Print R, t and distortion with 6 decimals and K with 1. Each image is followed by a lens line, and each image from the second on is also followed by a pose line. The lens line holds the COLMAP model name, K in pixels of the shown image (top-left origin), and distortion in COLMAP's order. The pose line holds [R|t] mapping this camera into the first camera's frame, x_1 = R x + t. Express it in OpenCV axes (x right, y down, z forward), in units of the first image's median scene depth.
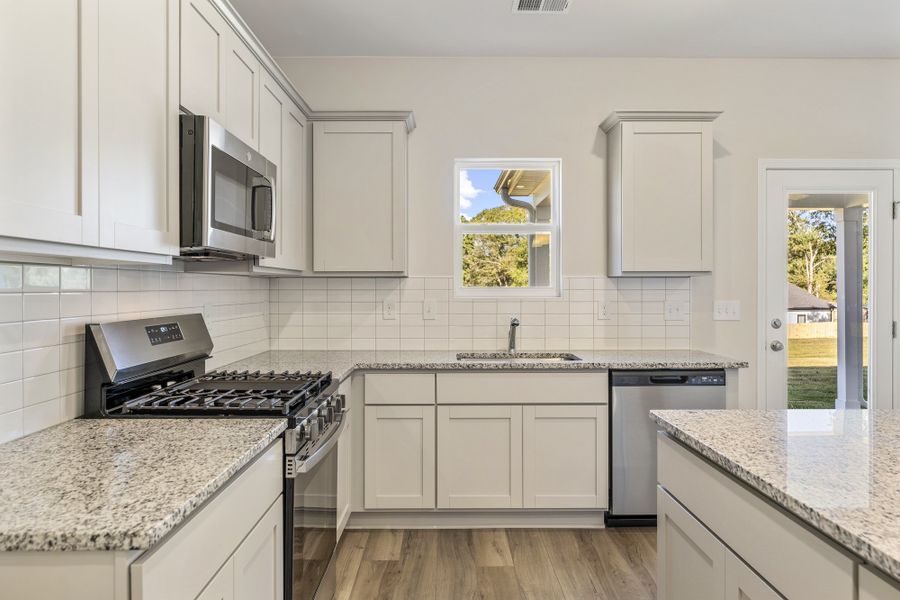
lens RADIAL K [[601.9, 0, 442.9], [0, 601.9, 291.0], [0, 0, 1]] dist [0.000052, -0.003115]
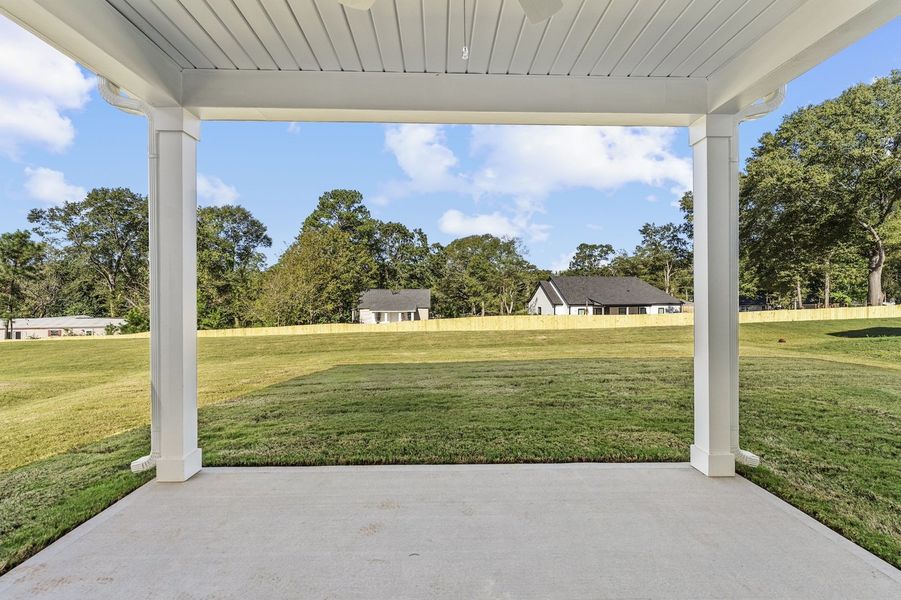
lens RADIAL K [[380.3, 0, 446.2], [0, 380.3, 292.8], [0, 0, 1]] dist [0.002109, 0.000266]
pose [[0.999762, -0.000459, 0.021800, 0.850206], [0.000500, 0.999998, -0.001894, 0.061399], [-0.021799, 0.001904, 0.999761, 1.398133]]
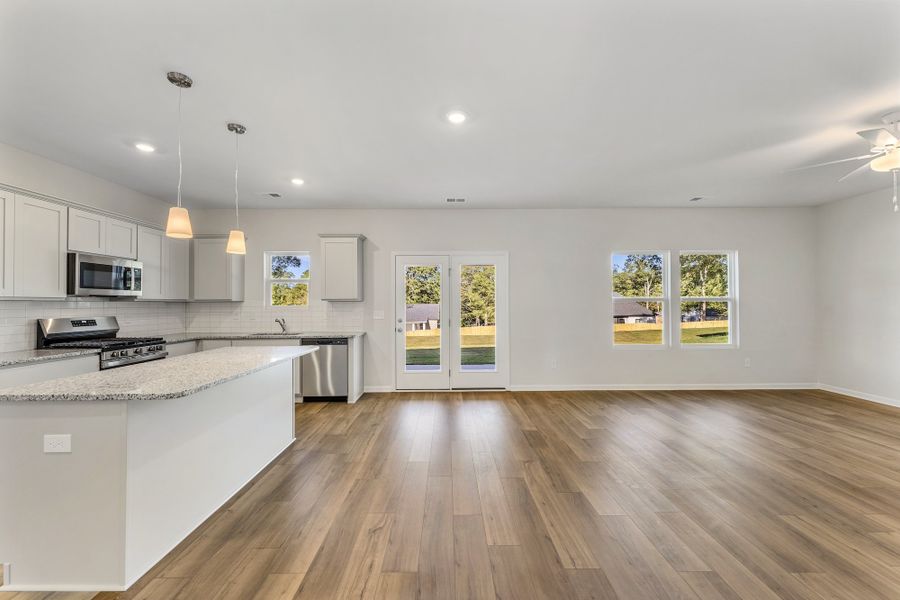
lens RADIAL K [[360.2, 0, 445.8], [0, 360.2, 299.7], [0, 0, 1]] dist [0.000113, 0.000230]
pose [[0.999990, -0.004386, -0.000808, 0.885509], [0.004371, 0.999836, -0.017577, -0.003096], [0.000885, 0.017573, 0.999845, -0.507779]]
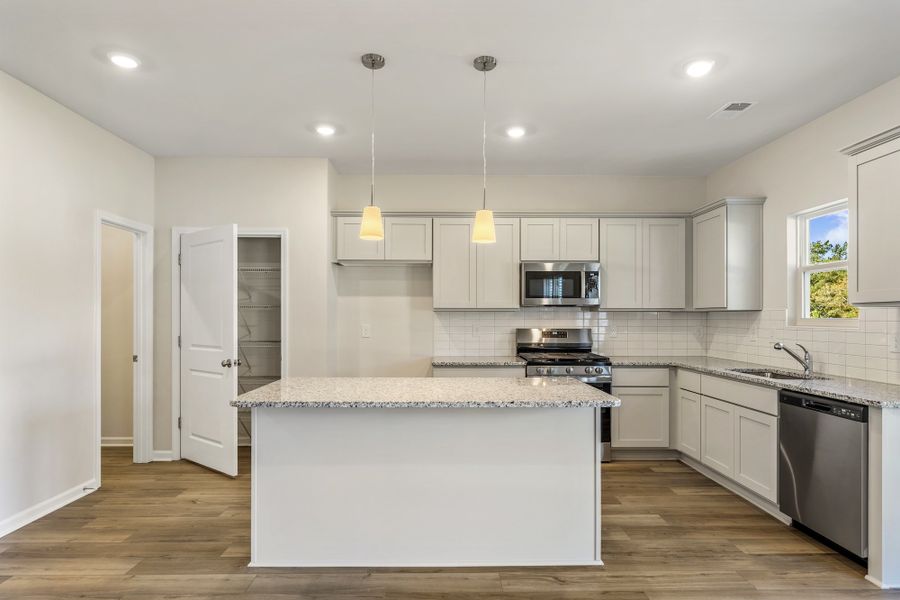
lens RADIAL K [[491.5, 0, 450.7], [0, 491.5, 315.5], [0, 0, 1]] dist [-0.000369, -0.001631]
pose [[0.019136, -0.001621, -0.999816, 1.232913], [-0.005826, 0.999982, -0.001733, -0.006727], [0.999800, 0.005859, 0.019127, 0.332077]]
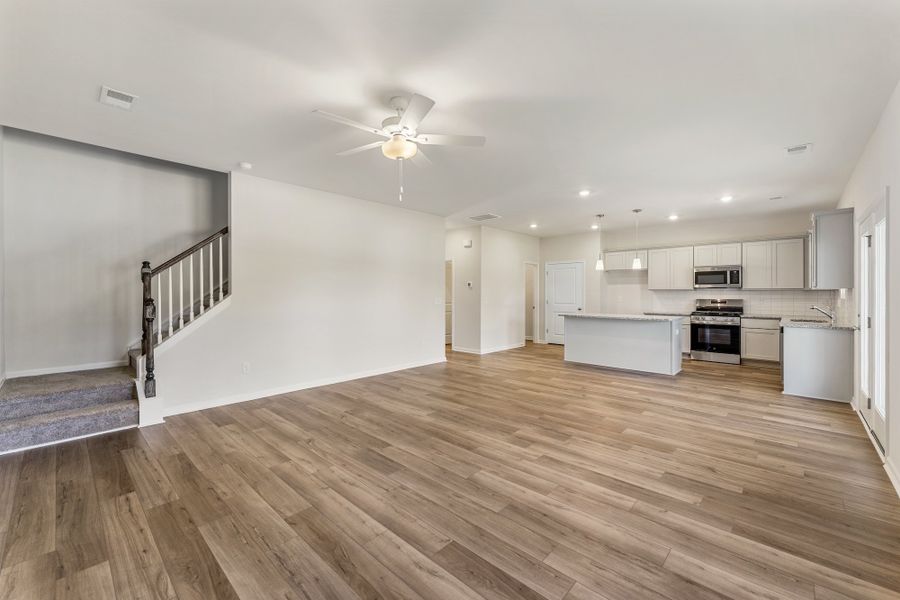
lens RADIAL K [[364.4, 0, 451.6], [0, 364.4, 294.1], [0, 0, 1]] dist [0.004417, -0.000401]
pose [[-0.681421, 0.001522, -0.731890, 2.509634], [-0.002833, 0.999985, 0.004716, -0.008048], [0.731886, 0.005287, -0.681406, 1.027767]]
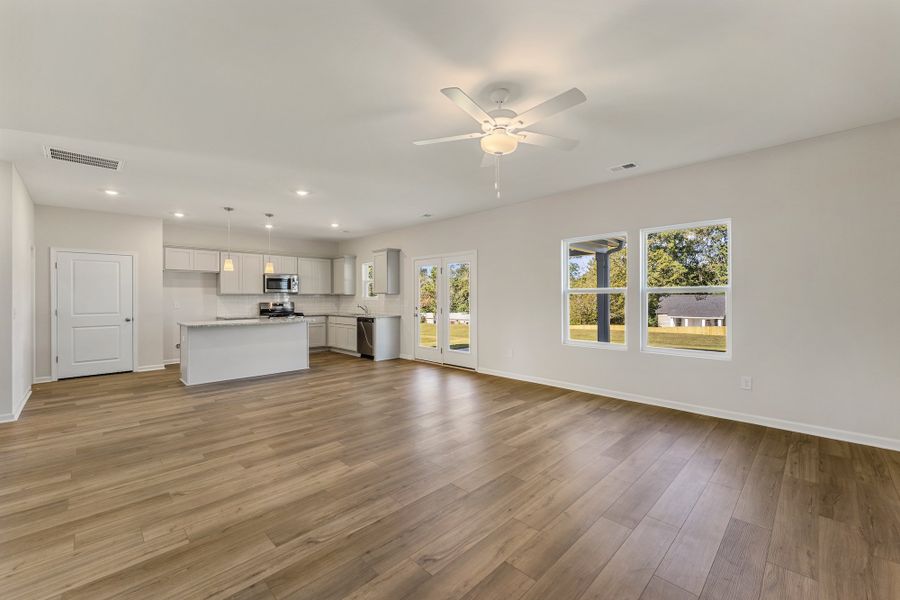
lens RADIAL K [[364.4, 0, 442.3], [0, 364.4, 298.0], [0, 0, 1]] dist [0.004417, -0.000401]
pose [[0.694919, -0.000313, -0.719088, 2.461636], [0.001312, 0.999999, 0.000833, -0.002510], [0.719086, -0.001523, 0.694919, -0.306760]]
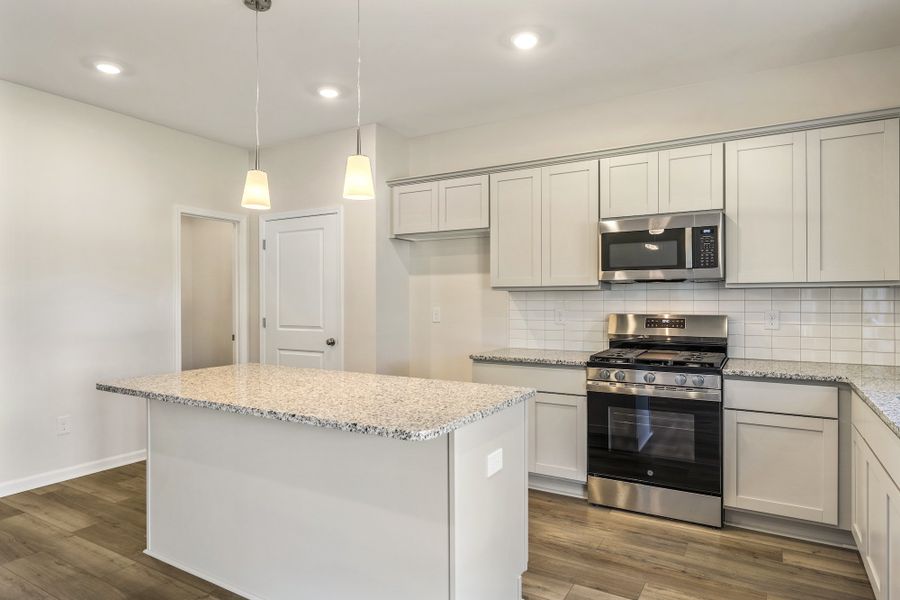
lens RADIAL K [[535.7, 0, 450.8], [0, 535.7, 298.2], [0, 0, 1]] dist [-0.005059, -0.000612]
pose [[-0.510071, 0.000296, -0.860132, 0.908895], [-0.000284, 1.000000, 0.000512, -0.005601], [0.860132, 0.000506, -0.510071, 0.882135]]
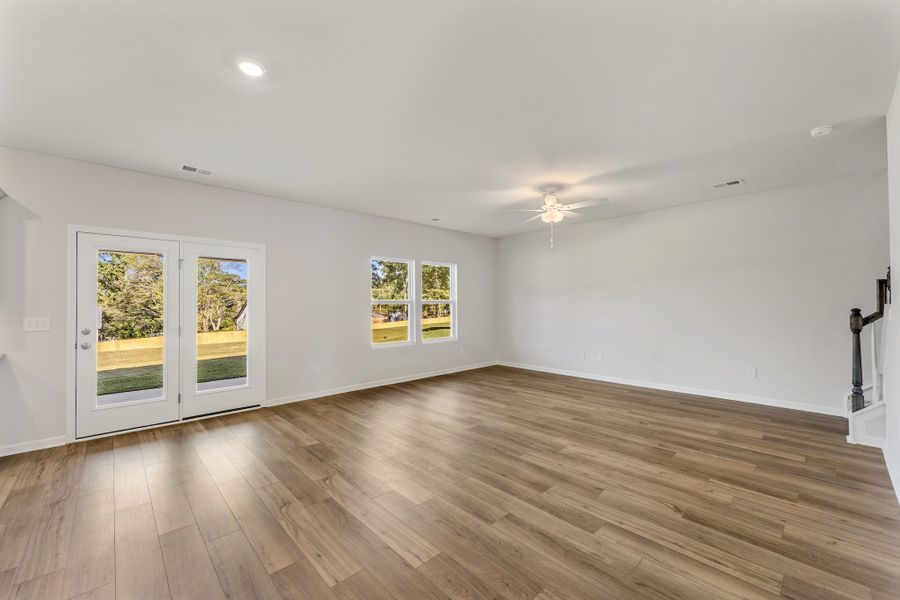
lens RADIAL K [[364.4, 0, 450.0], [0, 364.4, 299.3], [0, 0, 1]] dist [0.004417, -0.000401]
pose [[0.730901, 0.006478, 0.682453, 0.717434], [0.009318, 0.999767, -0.019470, -0.002587], [-0.682420, 0.020590, 0.730670, -0.403917]]
